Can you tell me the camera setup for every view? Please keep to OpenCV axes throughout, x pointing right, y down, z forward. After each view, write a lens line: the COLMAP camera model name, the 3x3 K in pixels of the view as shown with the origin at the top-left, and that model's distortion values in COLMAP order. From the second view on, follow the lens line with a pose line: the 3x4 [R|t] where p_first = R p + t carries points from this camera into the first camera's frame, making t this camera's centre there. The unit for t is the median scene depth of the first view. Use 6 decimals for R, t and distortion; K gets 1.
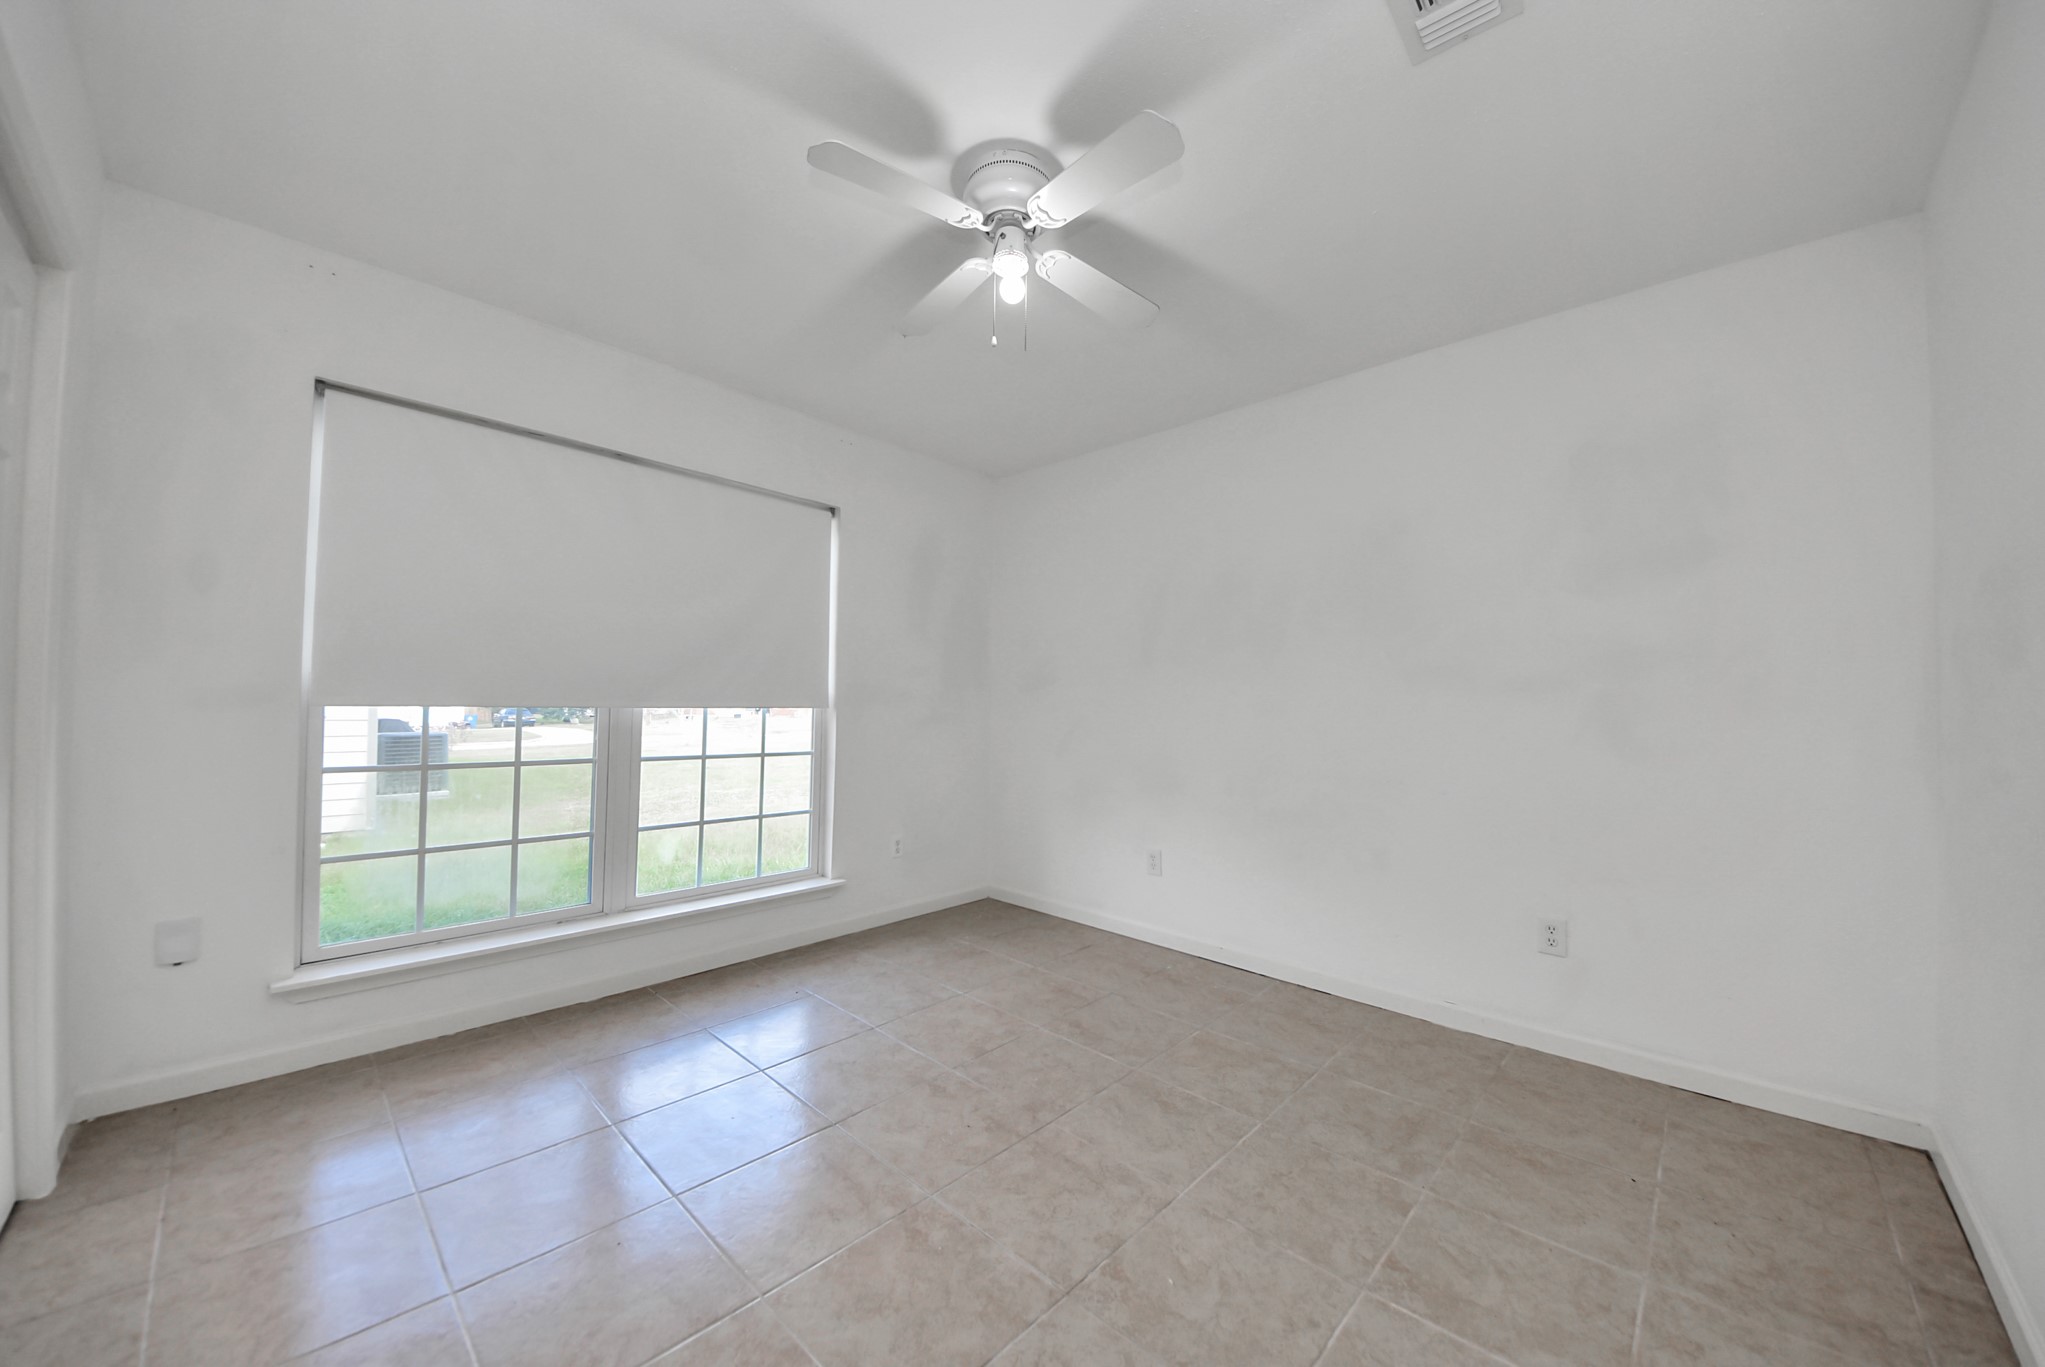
lens RADIAL K [[739.9, 0, 1016.7], [0, 739.9, 687.3], [0, 0, 1]] dist [-0.000009, -0.015036]
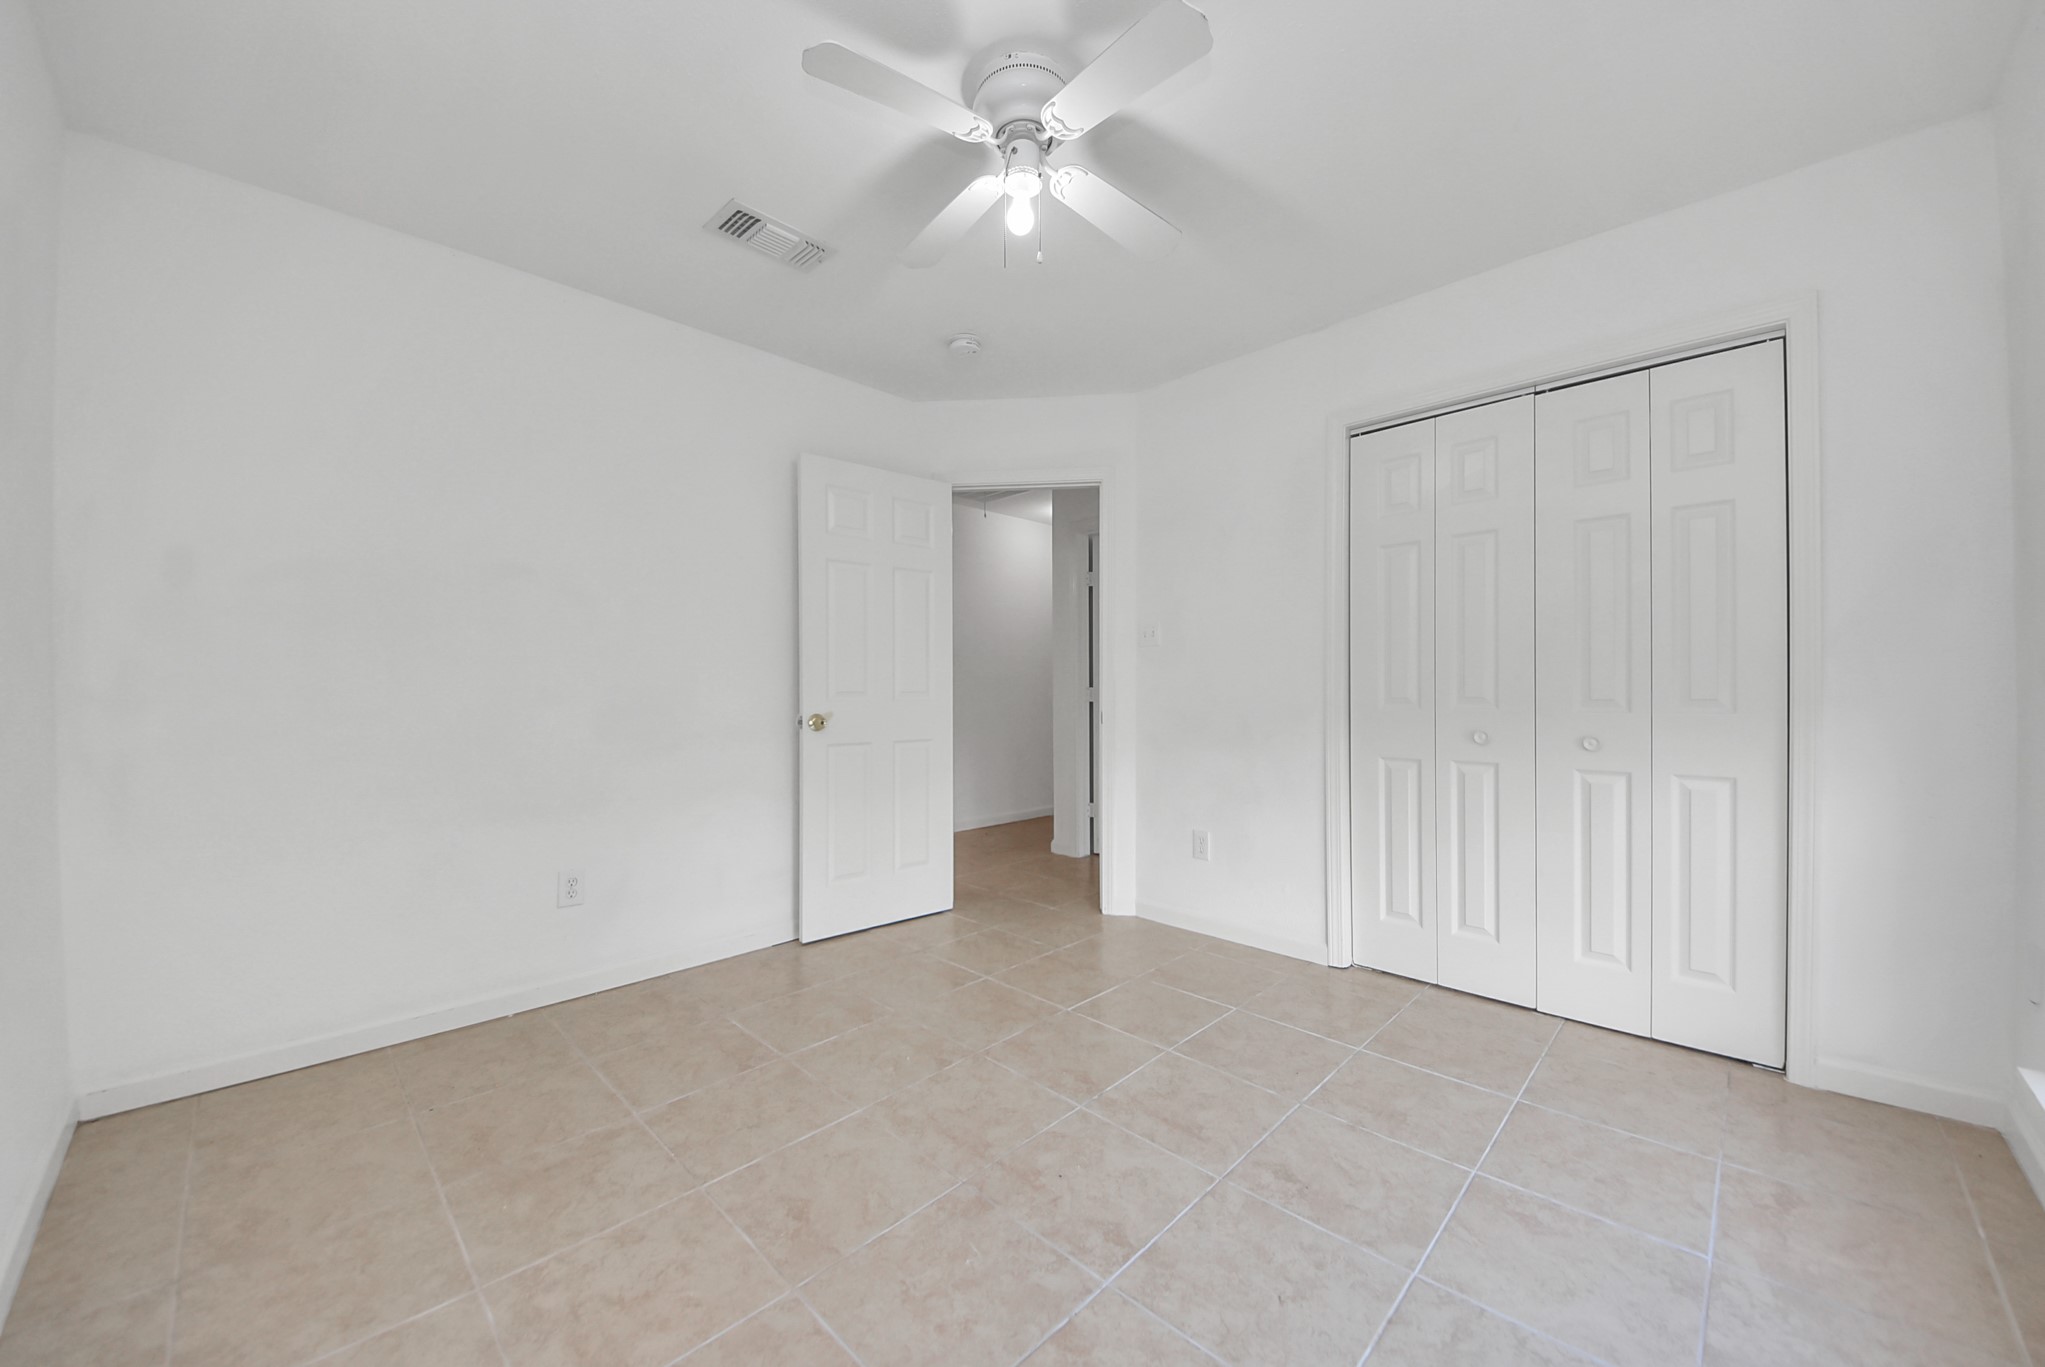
lens RADIAL K [[739.9, 0, 1016.7], [0, 739.9, 687.3], [0, 0, 1]] dist [-0.000009, -0.015036]
pose [[-0.999828, -0.011294, 0.014738, -0.021700], [-0.011713, 0.999520, -0.028667, 0.063088], [-0.014408, -0.028834, -0.999480, 1.882905]]
